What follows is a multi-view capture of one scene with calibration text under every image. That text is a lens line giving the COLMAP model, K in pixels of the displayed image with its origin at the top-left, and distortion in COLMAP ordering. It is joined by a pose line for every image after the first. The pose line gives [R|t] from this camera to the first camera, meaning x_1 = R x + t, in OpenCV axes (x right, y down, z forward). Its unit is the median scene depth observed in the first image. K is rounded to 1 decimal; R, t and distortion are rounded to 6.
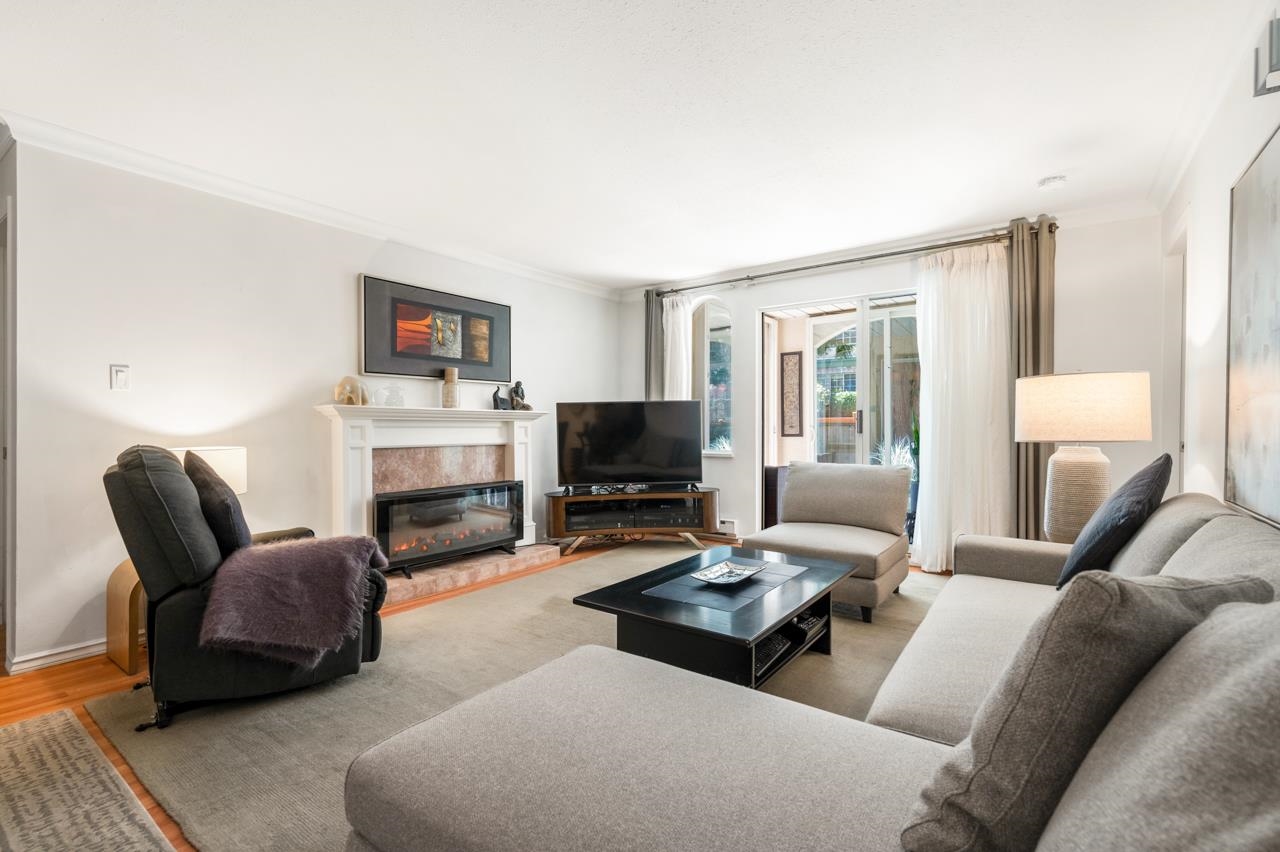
lens RADIAL K [[583.0, 0, 652.7], [0, 583.0, 429.0], [0, 0, 1]] dist [0.004300, -0.001230]
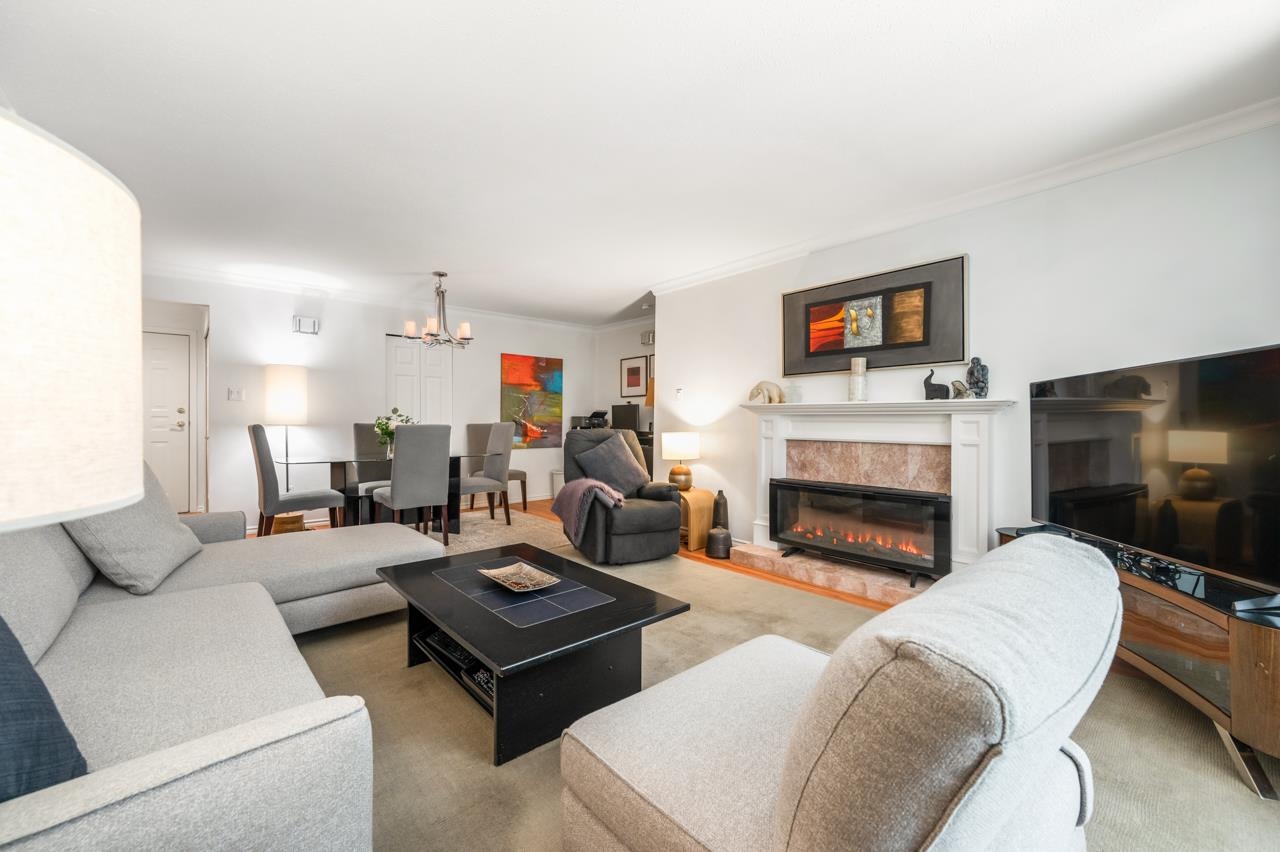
lens RADIAL K [[511.5, 0, 644.8], [0, 511.5, 430.3], [0, 0, 1]] dist [0.001981, -0.000798]
pose [[-0.222275, 0.017995, -0.974818, 0.509313], [-0.007717, 0.999766, 0.020215, -0.003294], [0.974953, 0.012016, -0.222085, 0.818663]]
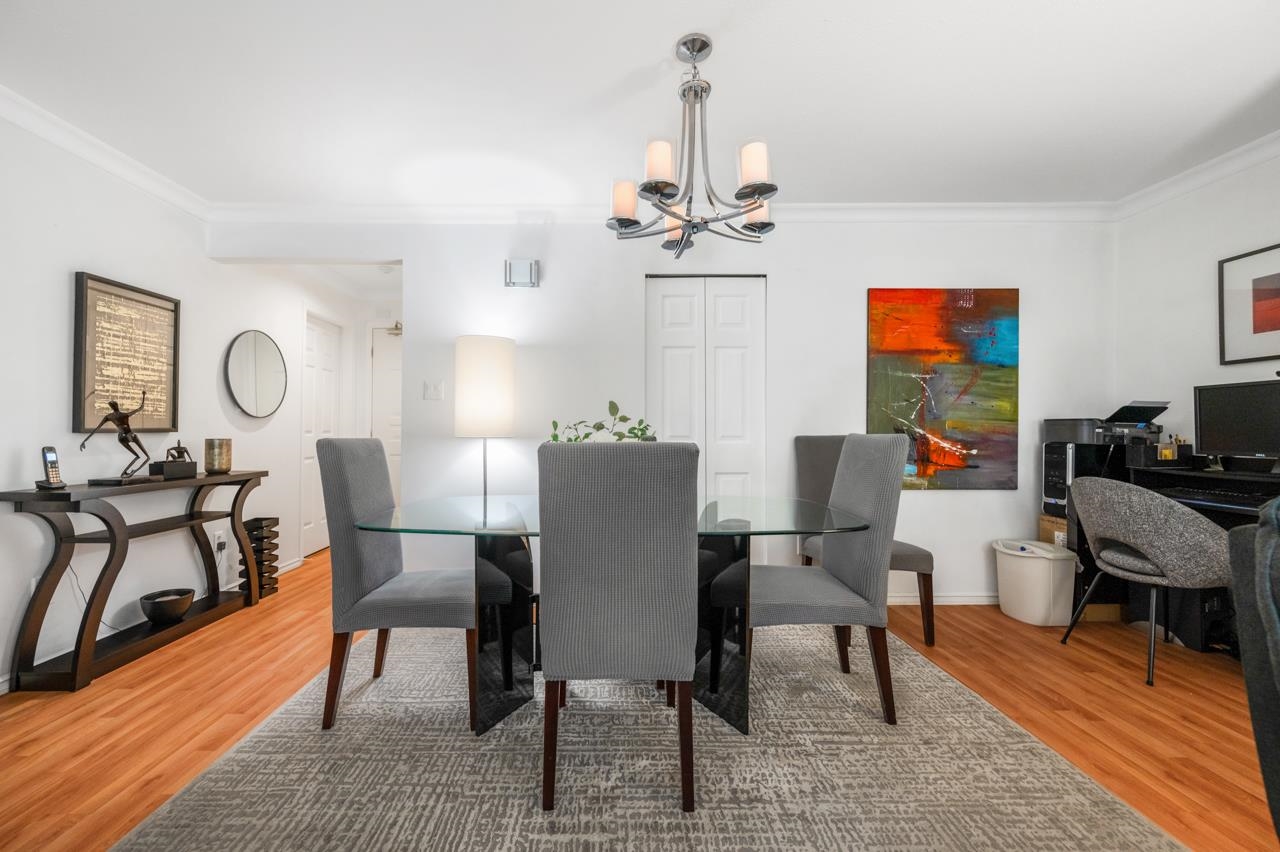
lens RADIAL K [[511.5, 0, 605.5], [0, 511.5, 424.8], [0, 0, 1]] dist [0.001981, -0.000798]
pose [[-0.824332, -0.002262, -0.566102, -0.125645], [-0.003292, 0.999994, 0.000798, -0.003303], [0.566097, 0.002522, -0.824335, 0.471787]]
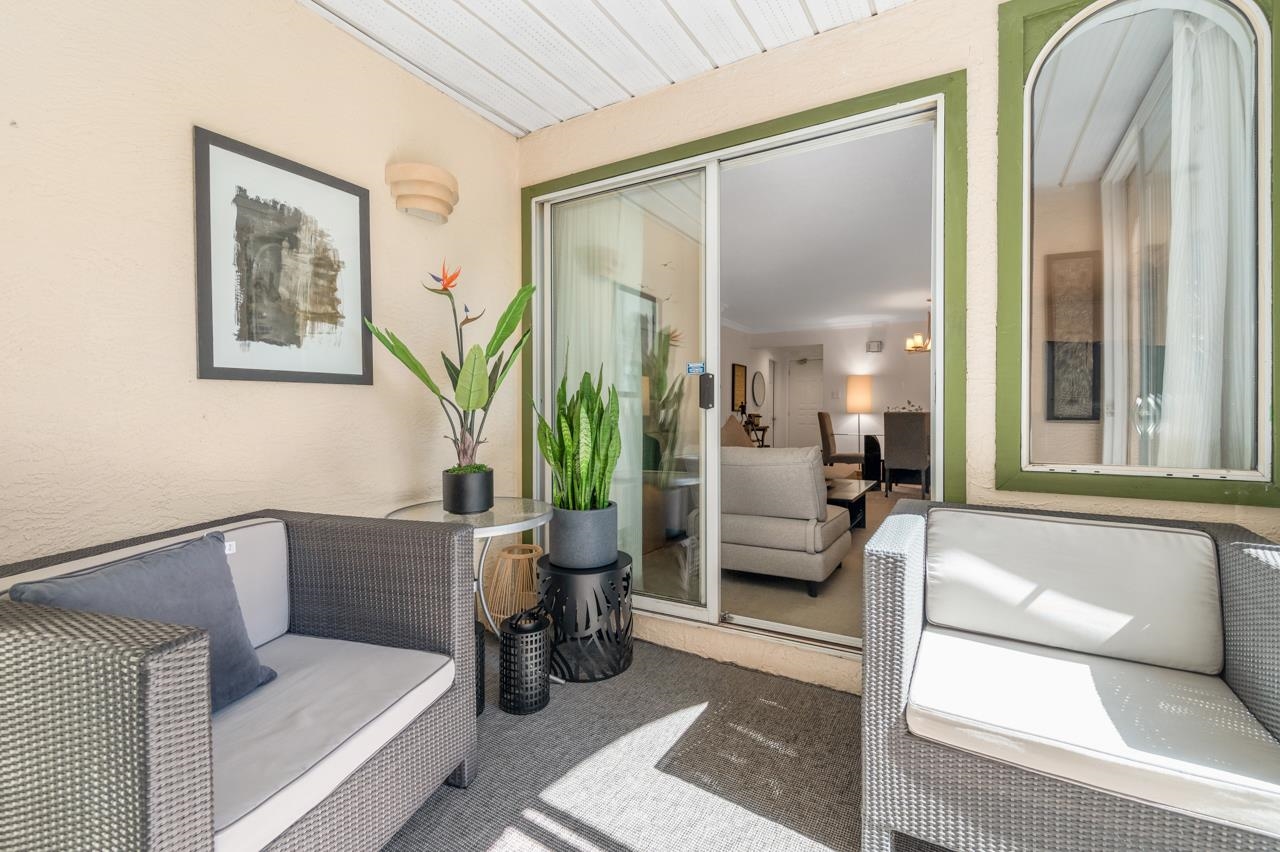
lens RADIAL K [[546.7, 0, 640.7], [0, 546.7, 421.3], [0, 0, 1]] dist [-0.002014, -0.000097]
pose [[-0.997050, 0.000956, -0.076744, 0.476806], [-0.000352, 0.999855, 0.017041, 0.009535], [0.076749, 0.017018, -0.996905, 1.569696]]
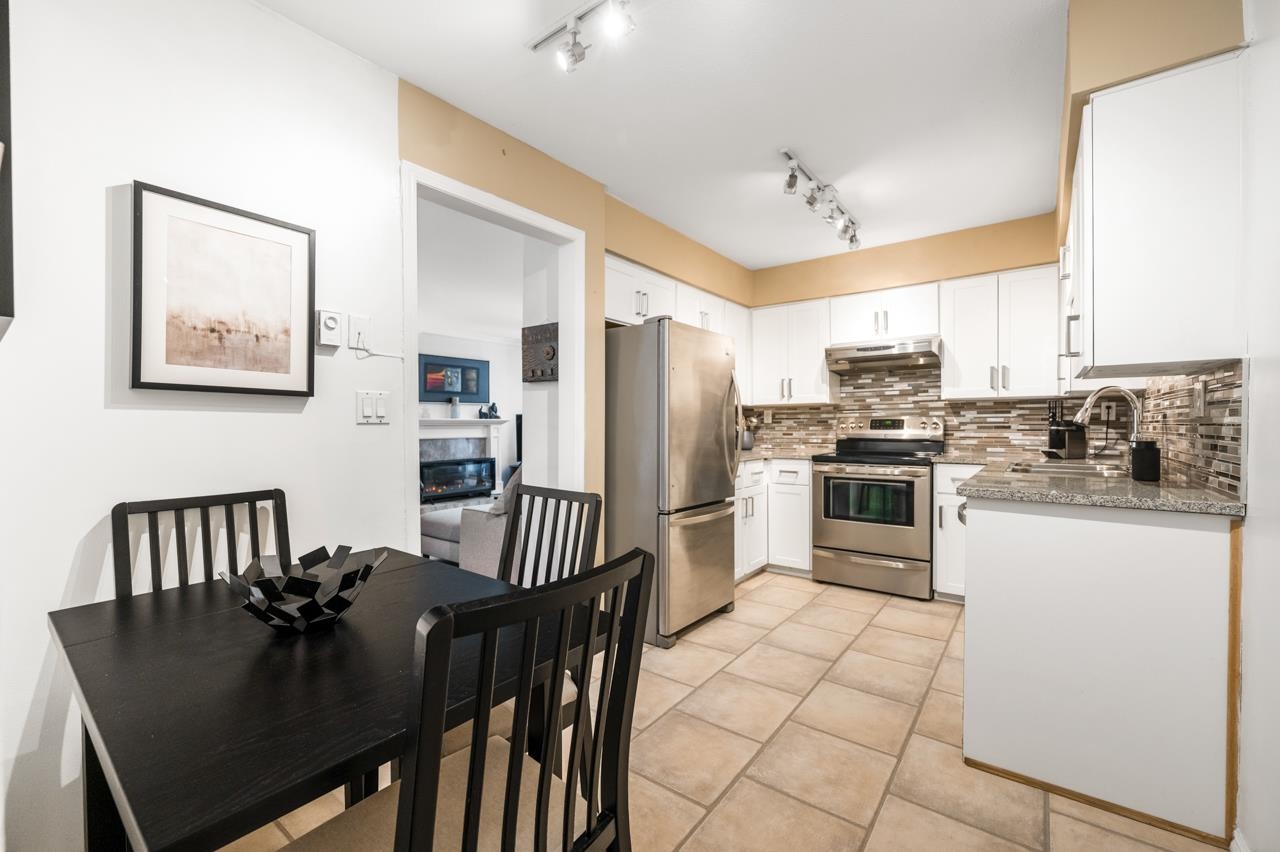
lens RADIAL K [[546.7, 0, 633.2], [0, 546.7, 429.7], [0, 0, 1]] dist [-0.002014, -0.000097]
pose [[0.997788, 0.003488, -0.066380, 0.336474], [-0.003128, 0.999980, 0.005529, -0.010209], [0.066398, -0.005309, 0.997779, -0.704972]]
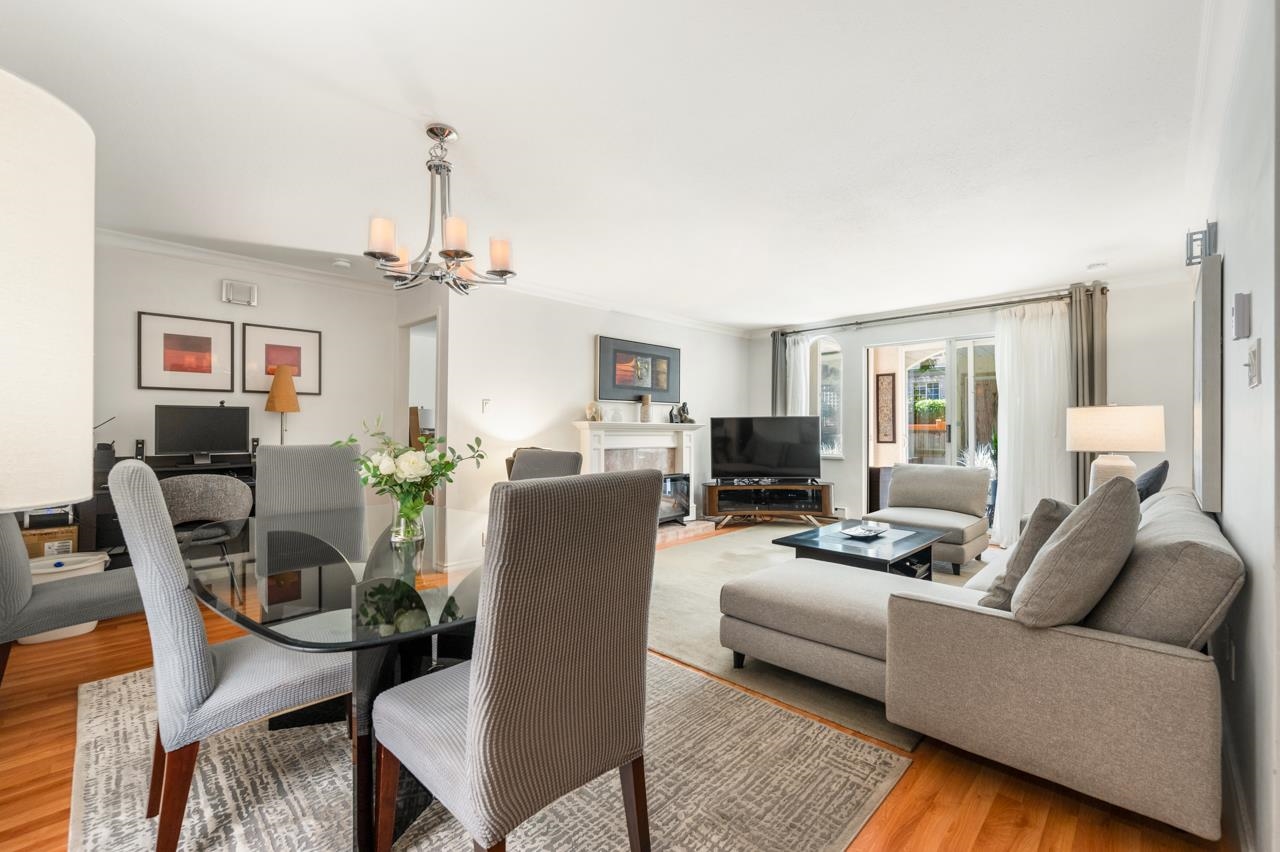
lens RADIAL K [[546.7, 0, 642.8], [0, 546.7, 421.1], [0, 0, 1]] dist [-0.002014, -0.000097]
pose [[0.987480, 0.004546, -0.157676, -0.134161], [-0.007541, 0.999802, -0.018403, -0.013257], [0.157562, 0.019362, 0.987319, -0.331158]]
